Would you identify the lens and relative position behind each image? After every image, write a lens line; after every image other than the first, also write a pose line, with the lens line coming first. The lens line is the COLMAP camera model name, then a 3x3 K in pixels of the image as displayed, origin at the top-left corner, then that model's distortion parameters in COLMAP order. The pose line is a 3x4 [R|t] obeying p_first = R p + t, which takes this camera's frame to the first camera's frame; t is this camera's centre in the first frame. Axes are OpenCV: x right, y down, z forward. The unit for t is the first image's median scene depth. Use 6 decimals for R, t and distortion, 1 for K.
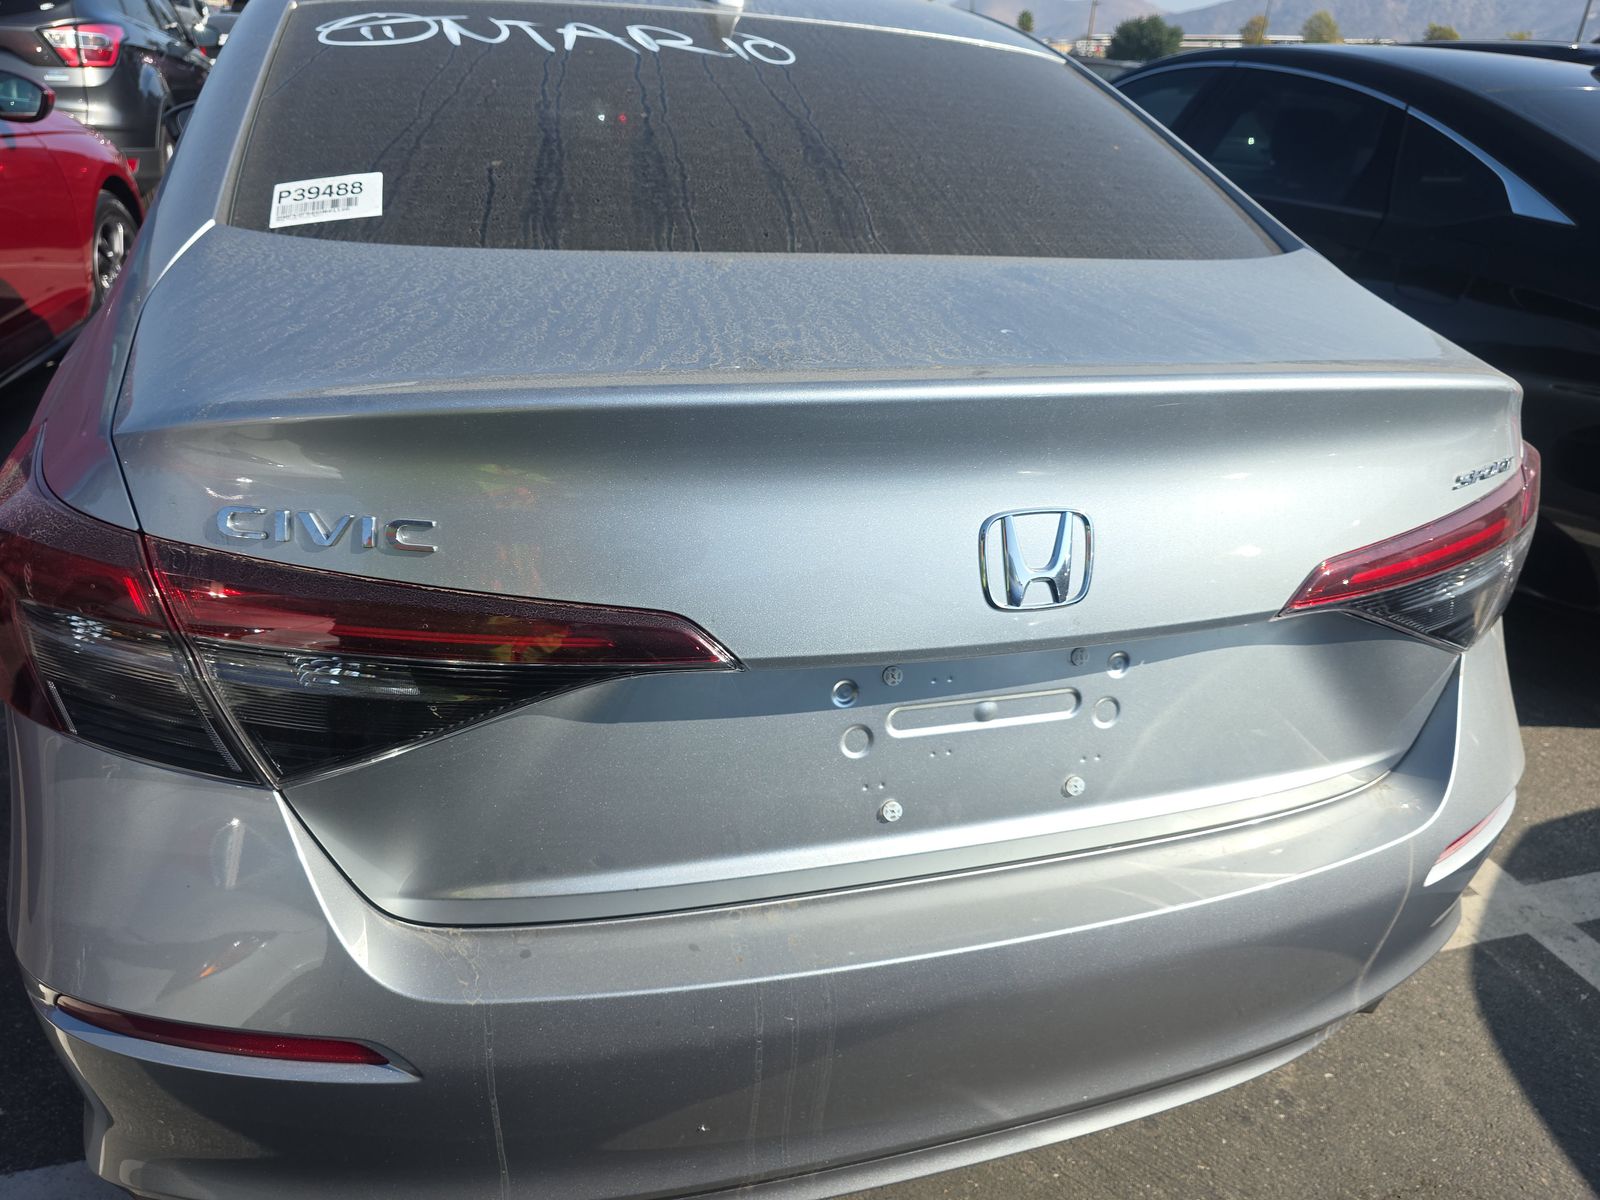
lens RADIAL K [[1117.6, 0, 800.1], [0, 1117.6, 640.6], [0, 0, 1]] dist [0.050507, -0.054428]
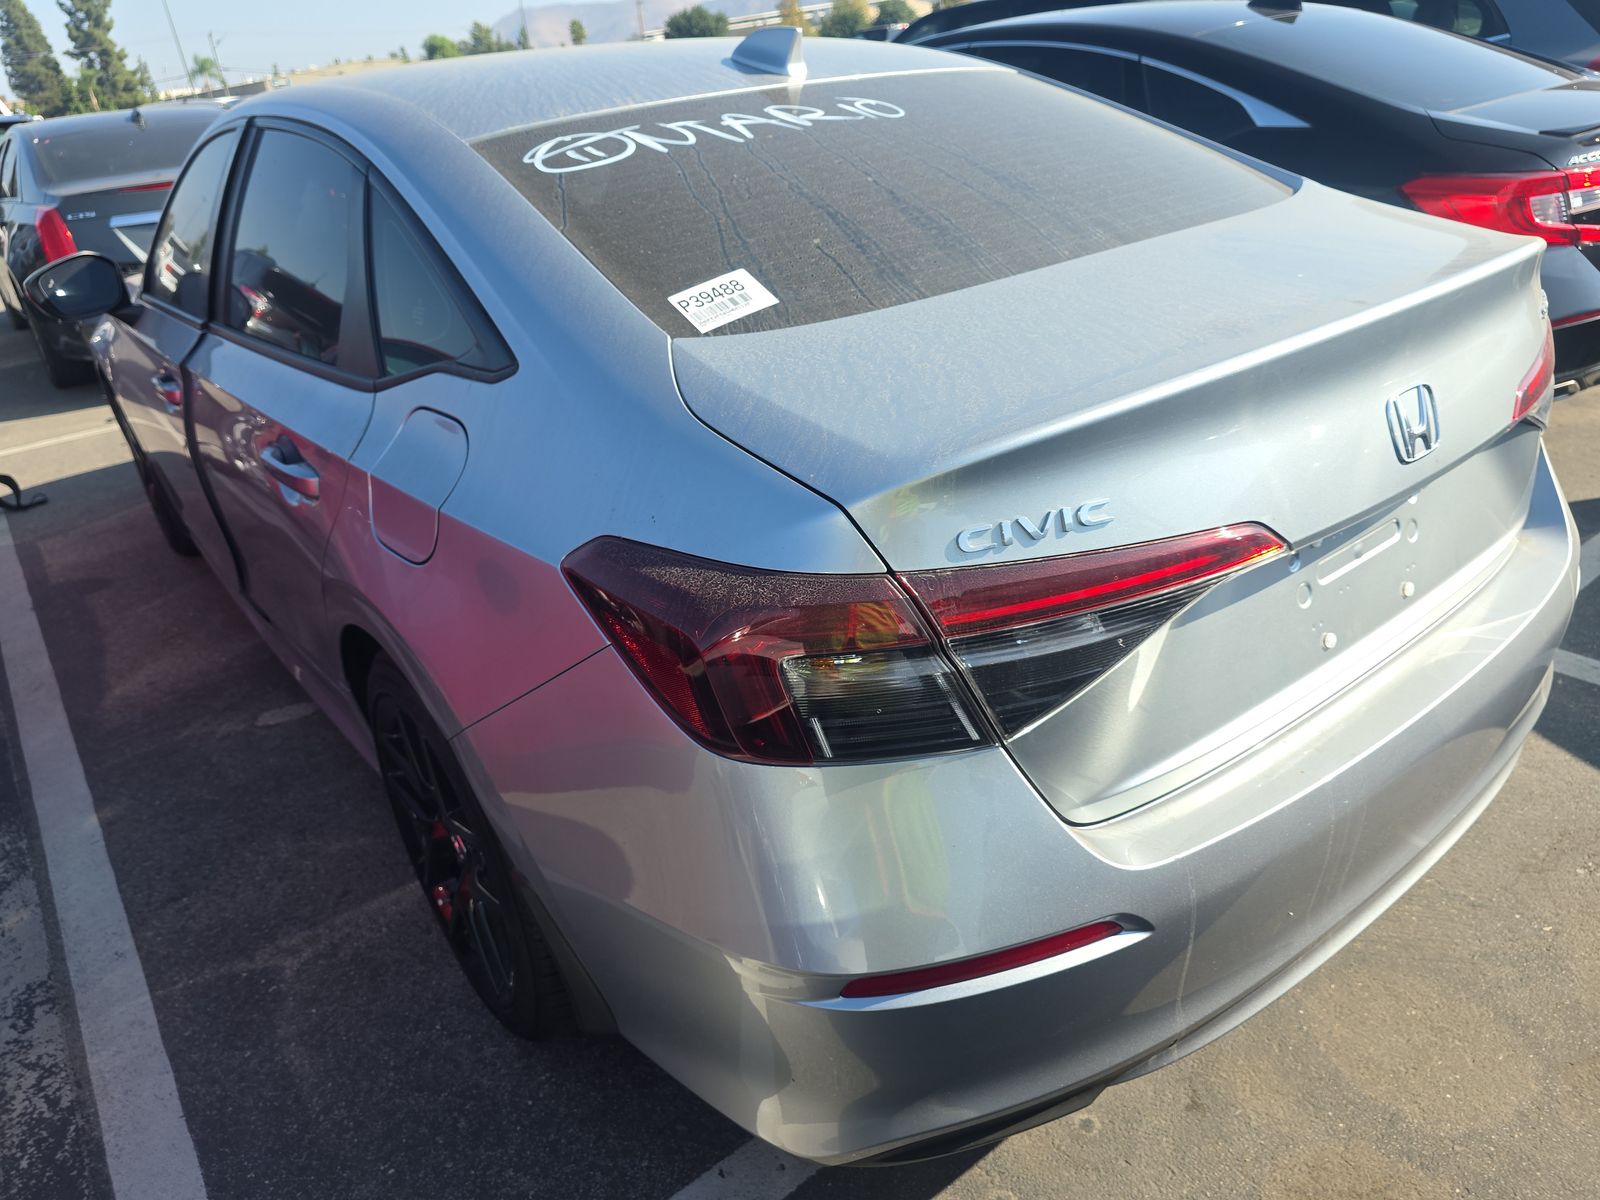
lens RADIAL K [[1139.7, 0, 788.6], [0, 1139.7, 618.9], [0, 0, 1]] dist [0.070660, -0.059210]
pose [[0.921006, -0.288249, 0.262033, -0.751806], [0.295197, 0.955343, 0.013350, -0.070023], [-0.254180, 0.065056, 0.964967, -0.140000]]
